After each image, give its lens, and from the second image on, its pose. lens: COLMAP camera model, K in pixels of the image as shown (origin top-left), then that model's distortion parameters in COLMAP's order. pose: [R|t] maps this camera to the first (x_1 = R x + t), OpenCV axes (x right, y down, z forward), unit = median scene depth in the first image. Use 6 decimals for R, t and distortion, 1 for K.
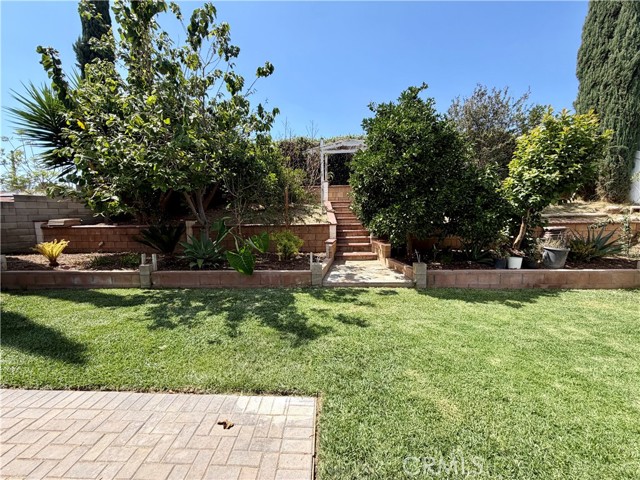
lens RADIAL K [[254.9, 0, 321.4], [0, 254.9, 238.8], [0, 0, 1]] dist [-0.001420, -0.000174]
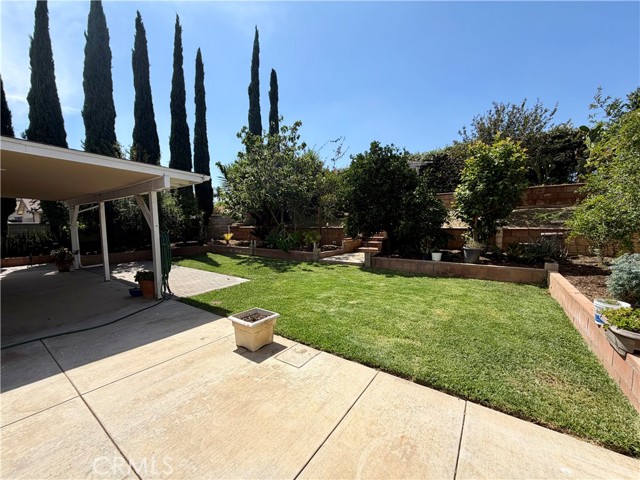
lens RADIAL K [[254.9, 0, 317.8], [0, 254.9, 241.8], [0, 0, 1]] dist [-0.001420, -0.000174]
pose [[0.834025, 0.041895, -0.550133, 0.945997], [-0.040426, 0.999073, 0.014797, 0.018156], [0.550243, 0.009899, 0.834946, -0.495738]]
